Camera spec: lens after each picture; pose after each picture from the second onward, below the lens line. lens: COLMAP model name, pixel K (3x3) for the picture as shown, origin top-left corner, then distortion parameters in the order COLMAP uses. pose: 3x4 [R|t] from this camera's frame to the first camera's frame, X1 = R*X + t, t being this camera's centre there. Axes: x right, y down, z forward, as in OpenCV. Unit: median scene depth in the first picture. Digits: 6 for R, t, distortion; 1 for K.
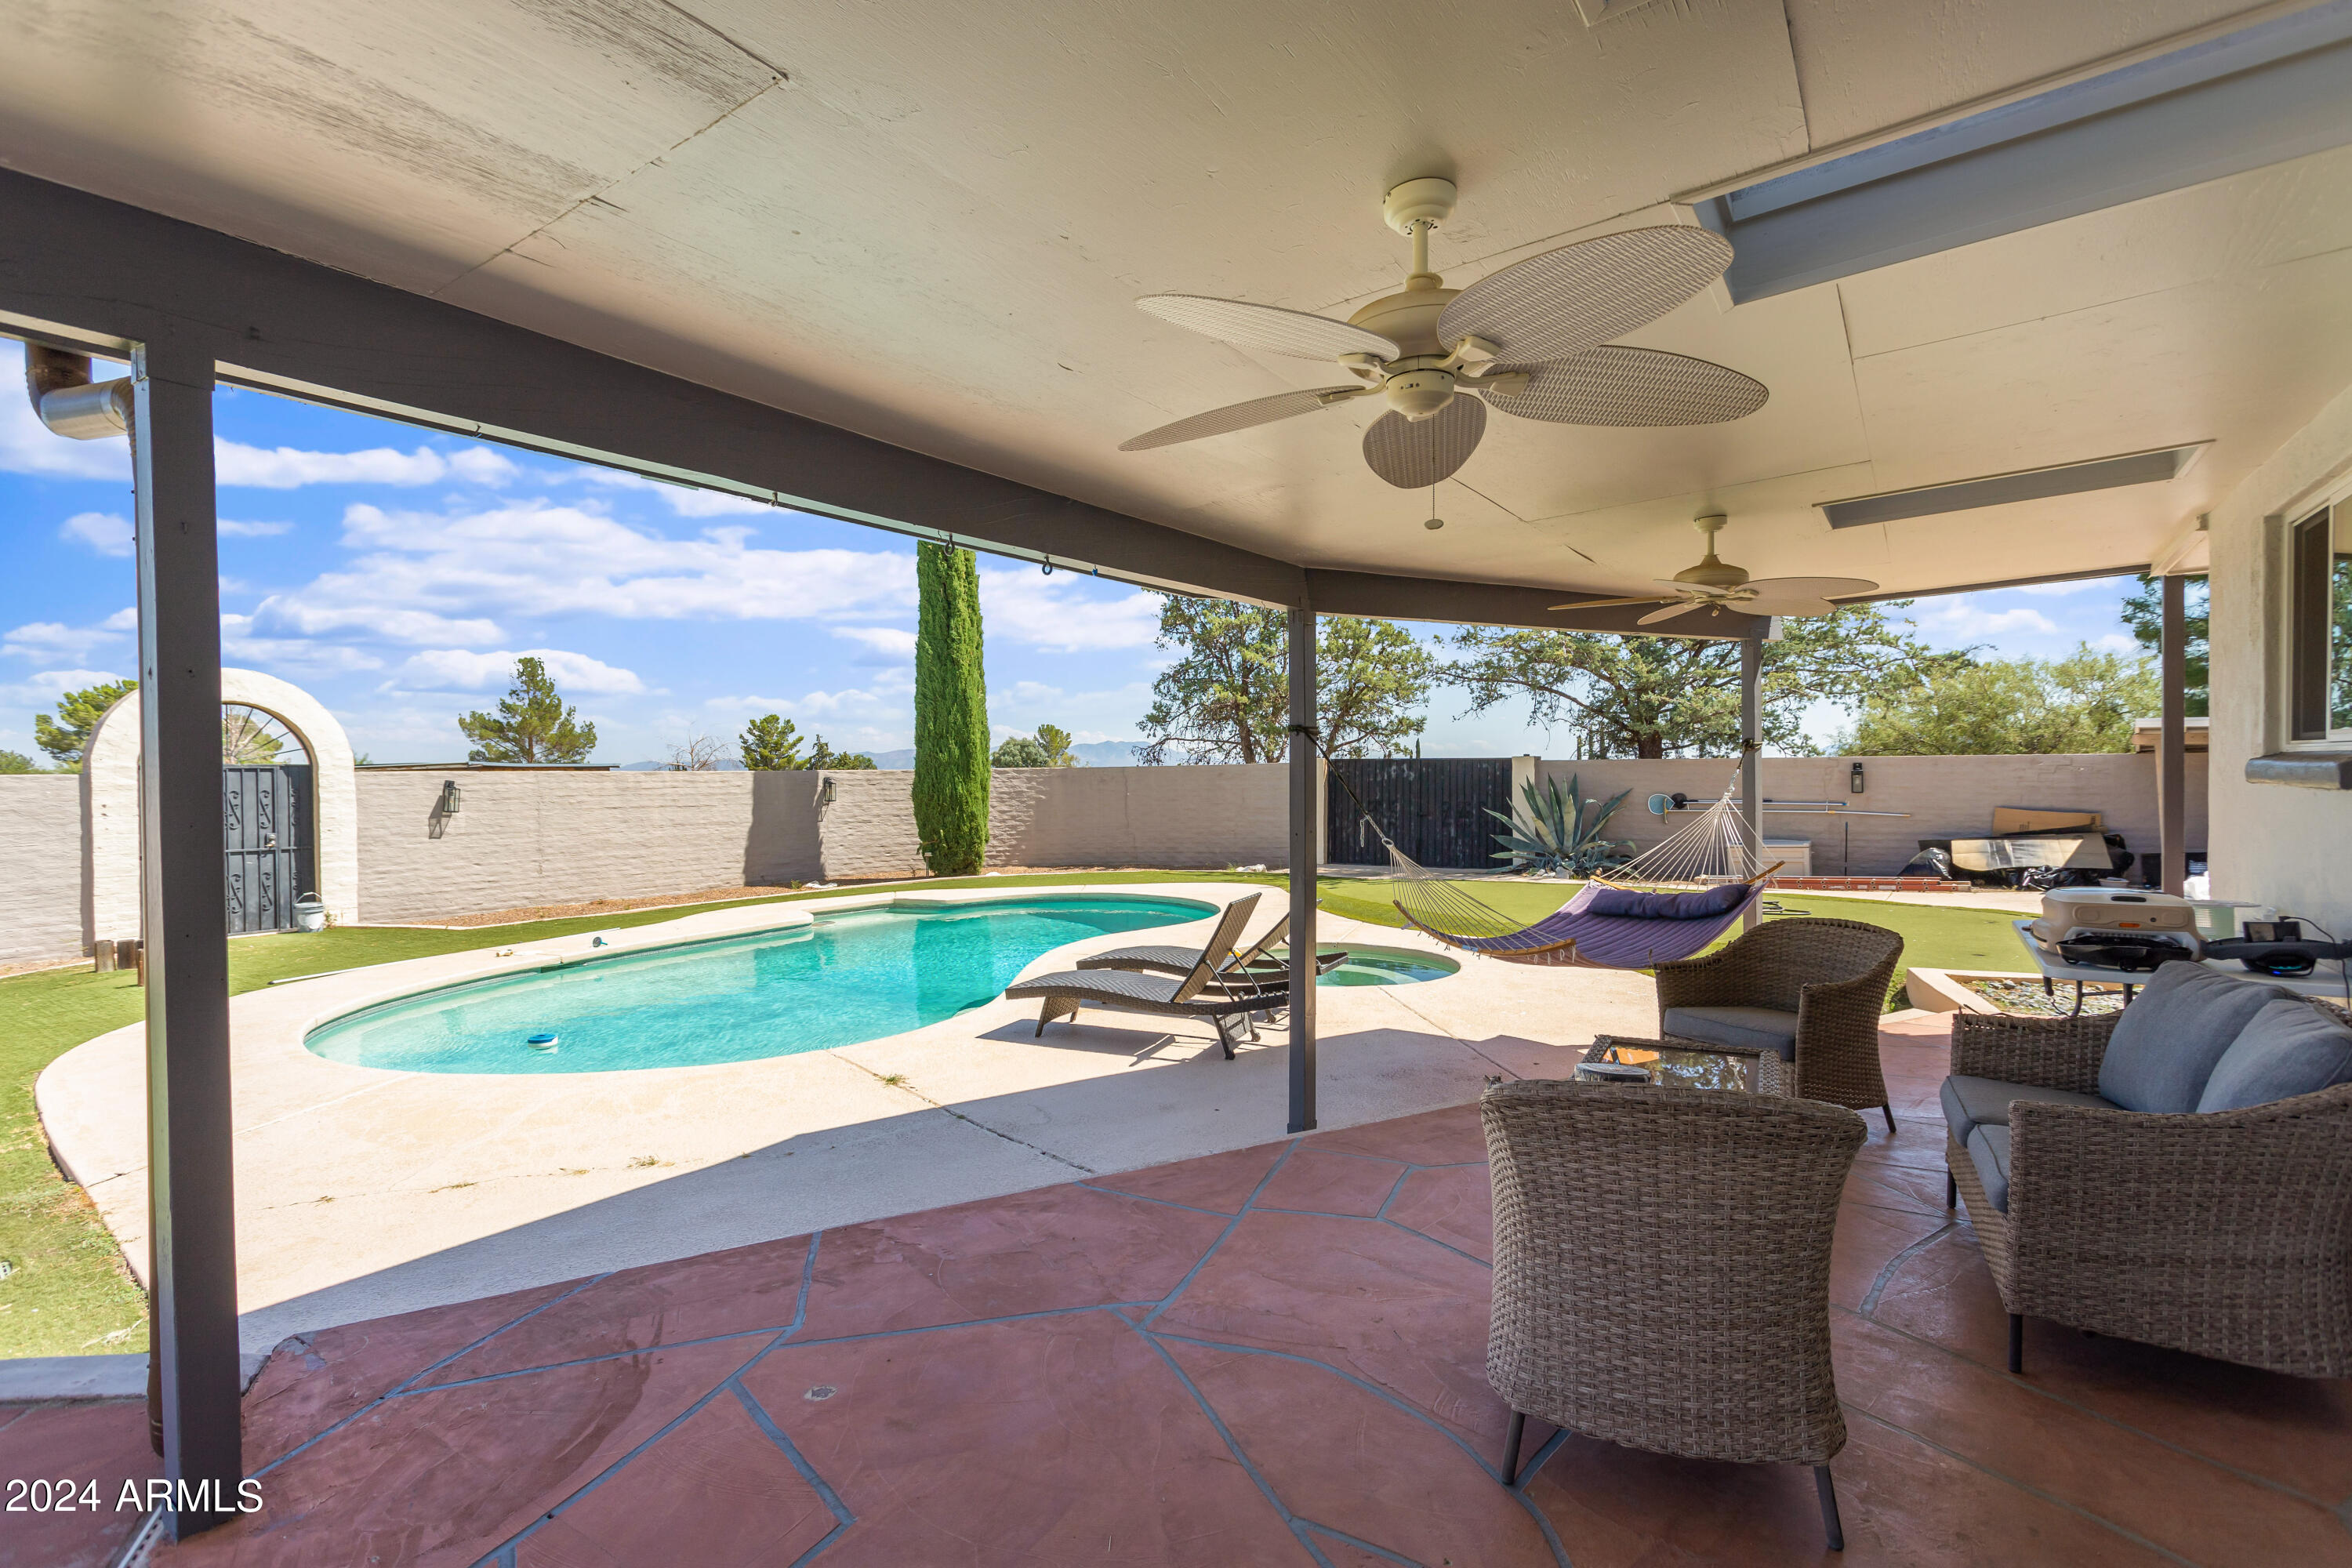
lens RADIAL K [[1132.0, 0, 1176.0], [0, 1132.0, 784.0], [0, 0, 1]] dist [0.002919, 0.000691]
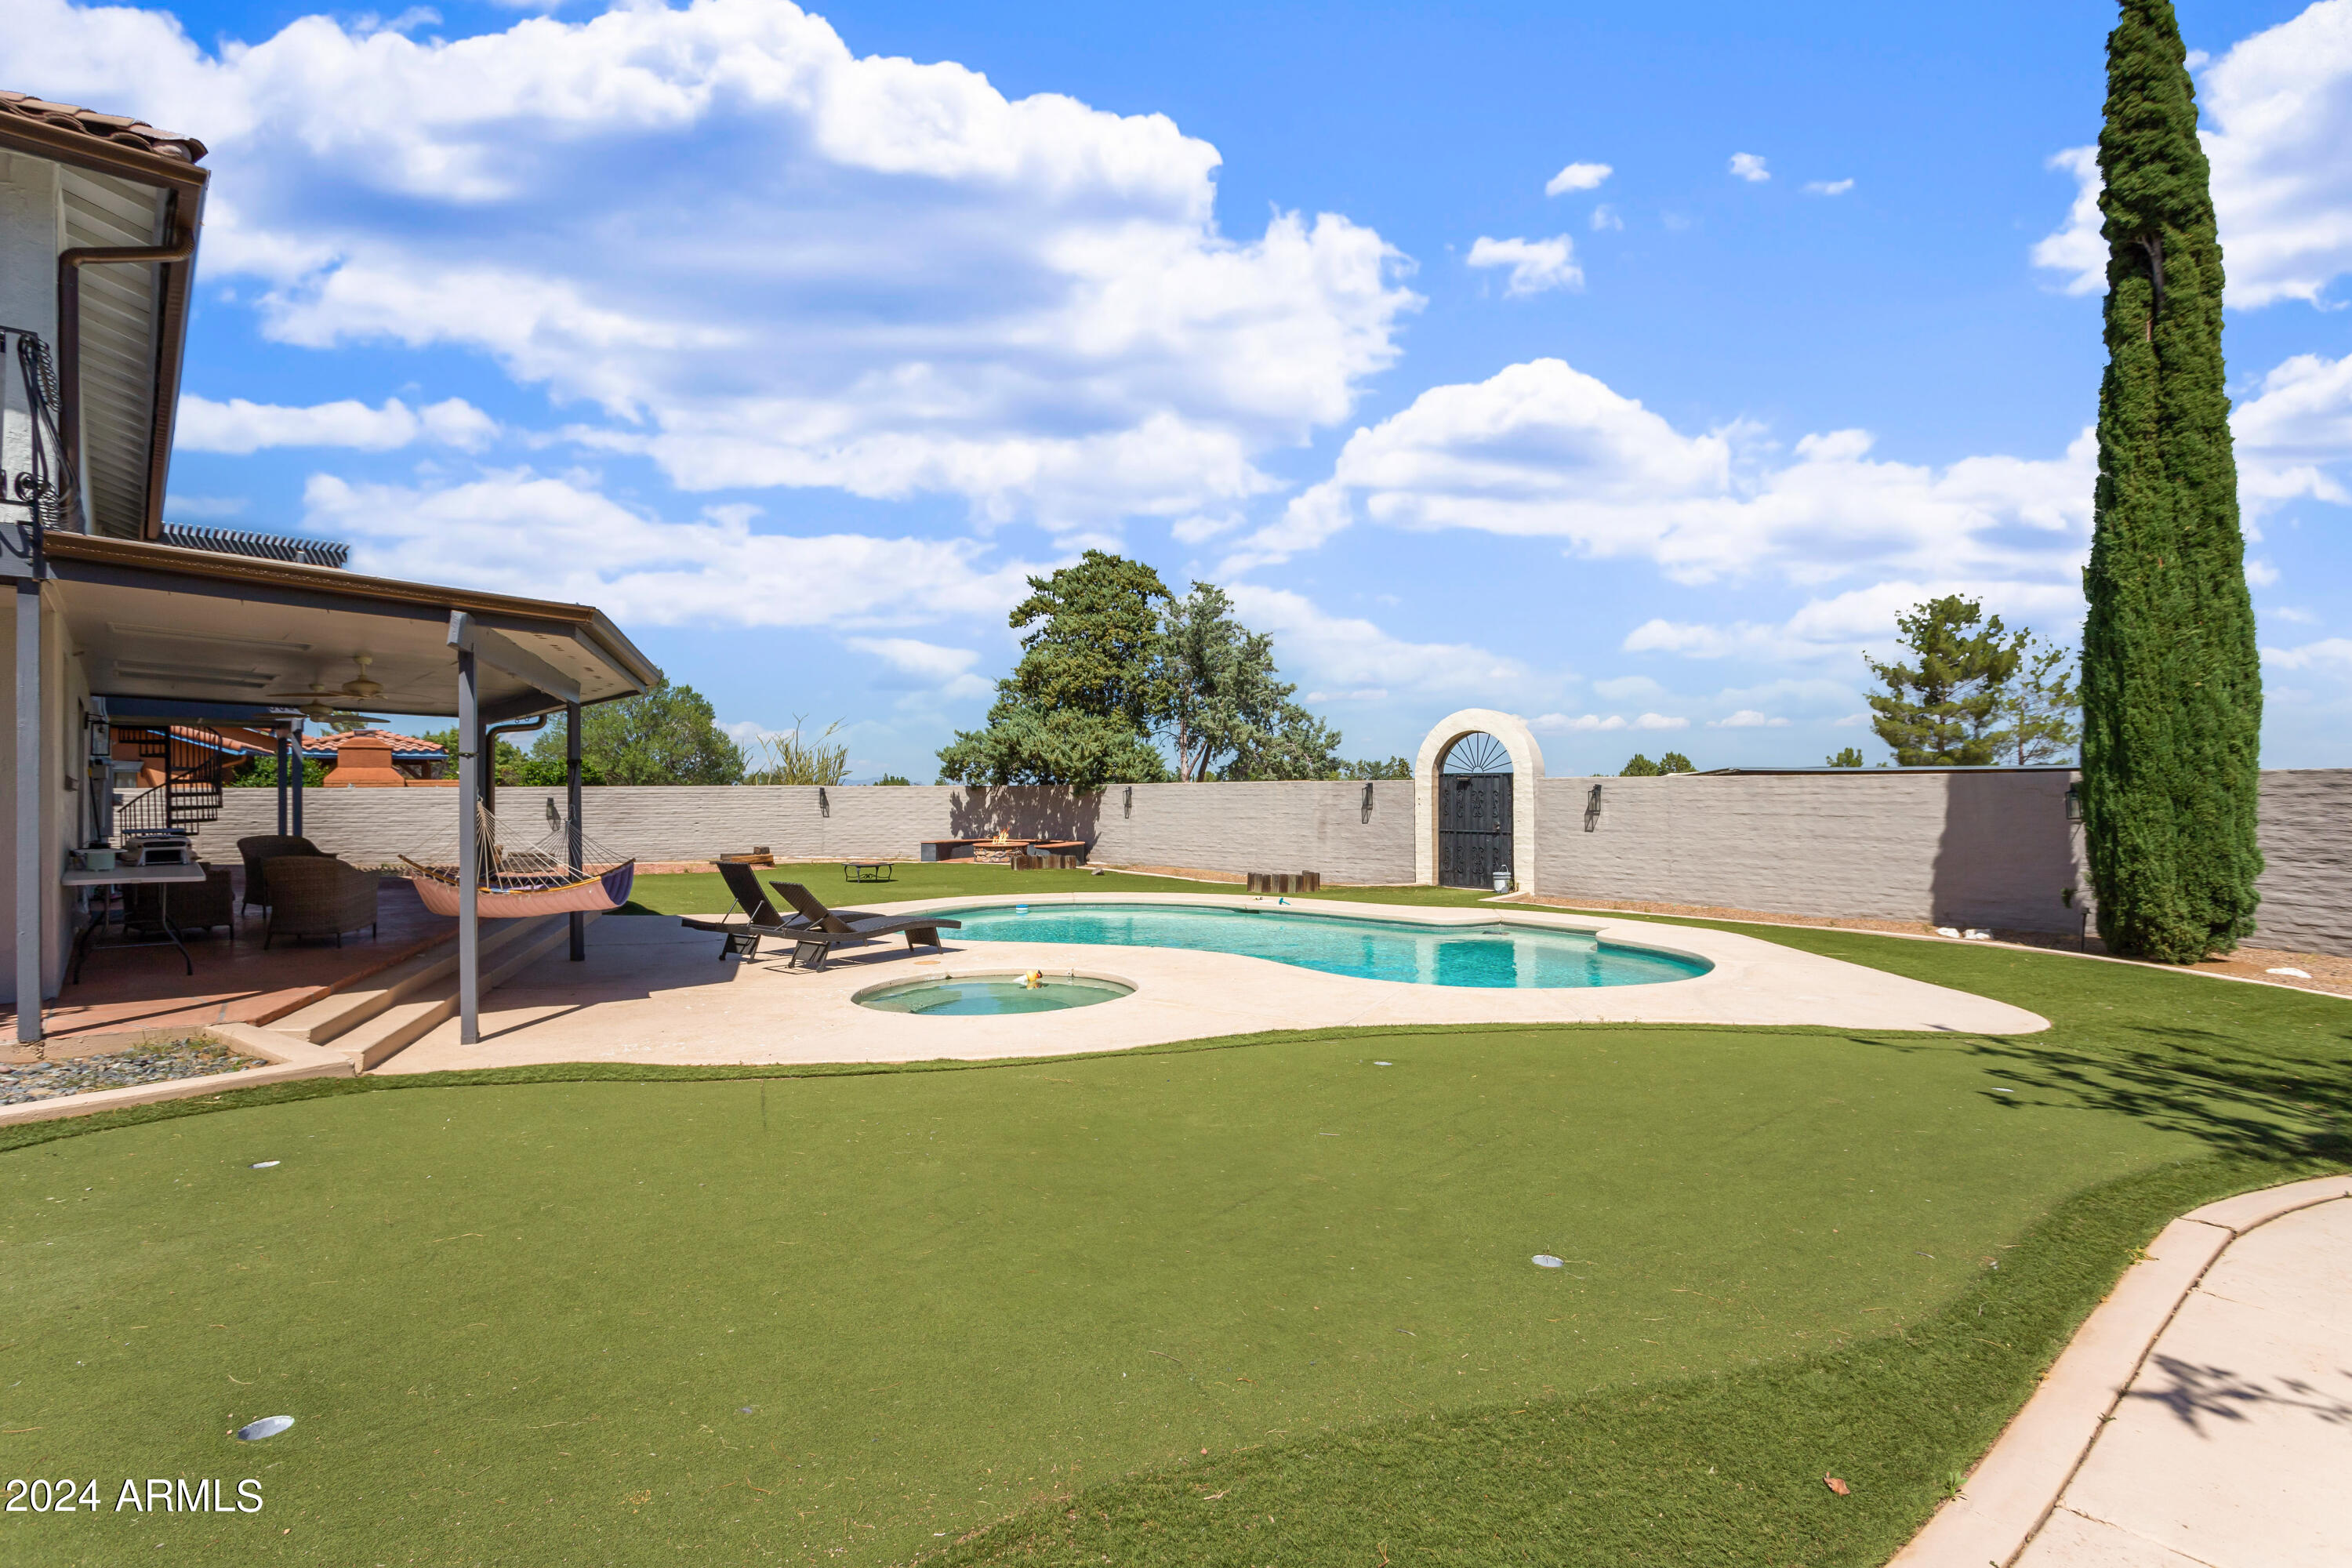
lens RADIAL K [[1132.0, 0, 1176.0], [0, 1132.0, 784.0], [0, 0, 1]] dist [0.002919, 0.000691]
pose [[-0.236860, 0.002567, -0.971541, 0.519743], [-0.007165, 0.999965, 0.004389, -0.004772], [0.971517, 0.008001, -0.236833, 0.720778]]
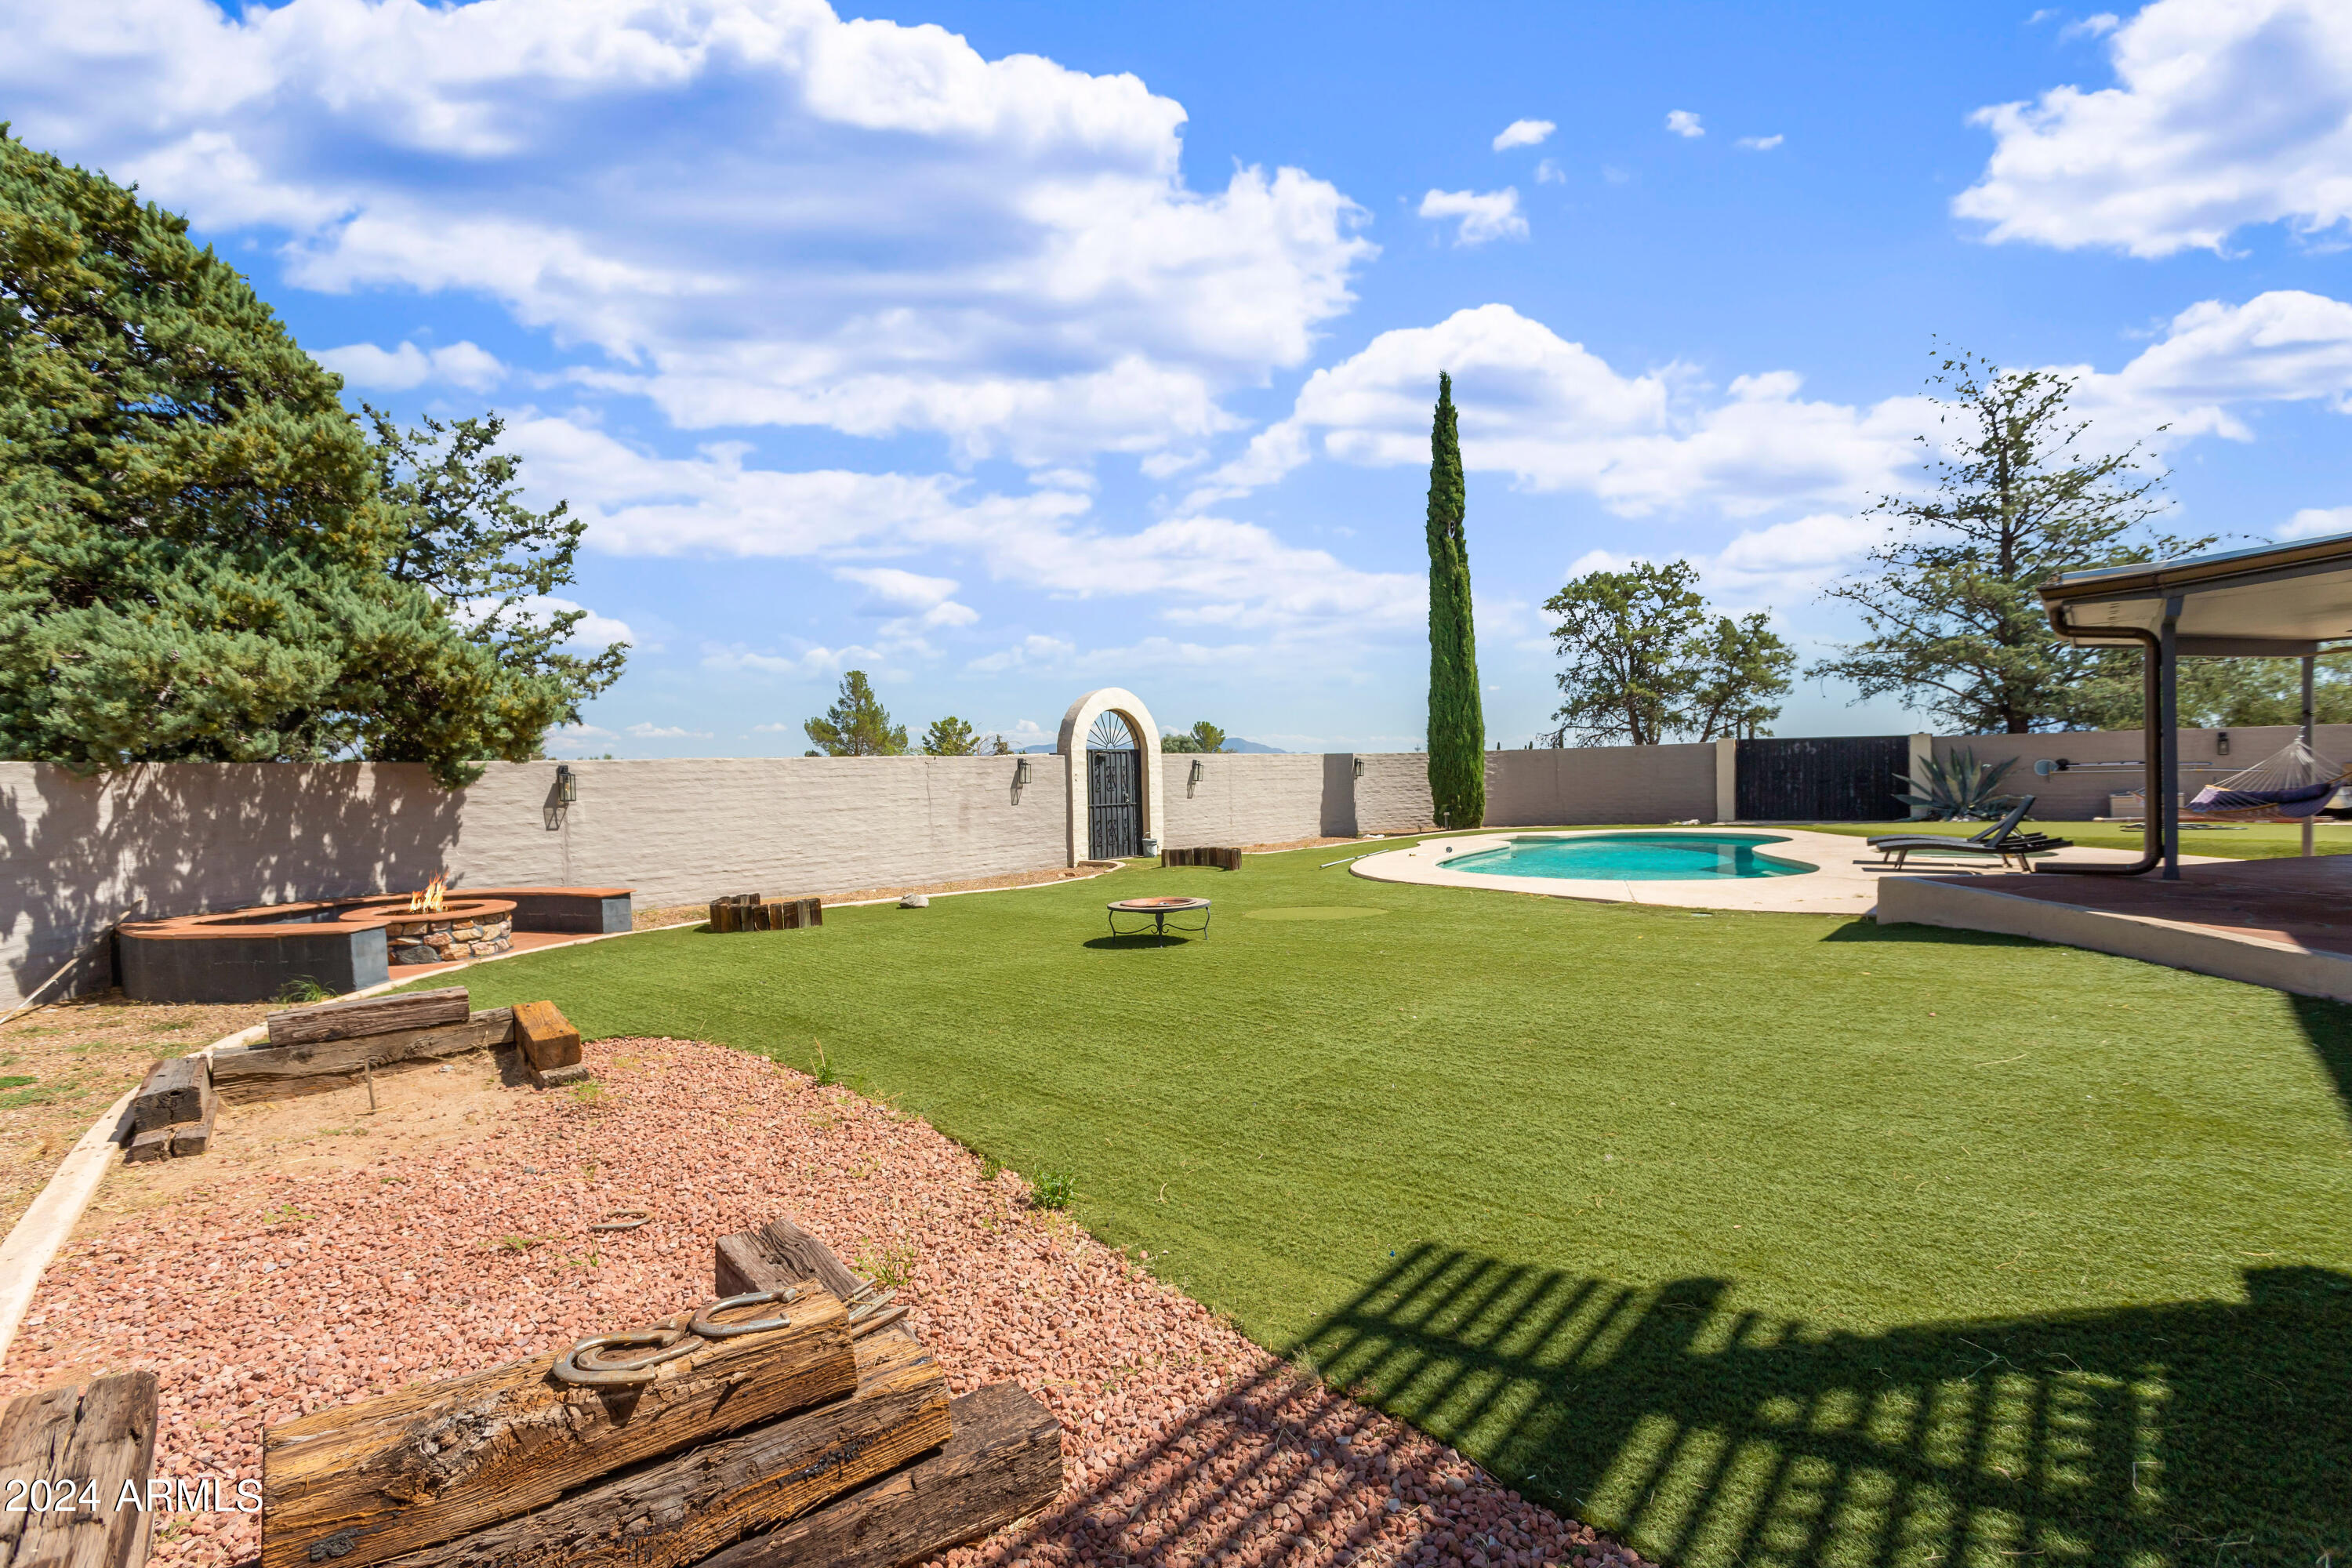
lens RADIAL K [[1140.0, 0, 1147.5], [0, 1140.0, 816.3], [0, 0, 1]] dist [0.000535, -0.000919]
pose [[0.994350, -0.009524, -0.105720, -0.462192], [0.012739, 0.999475, 0.029781, 0.021511], [0.105381, -0.030959, 0.993950, -0.420552]]
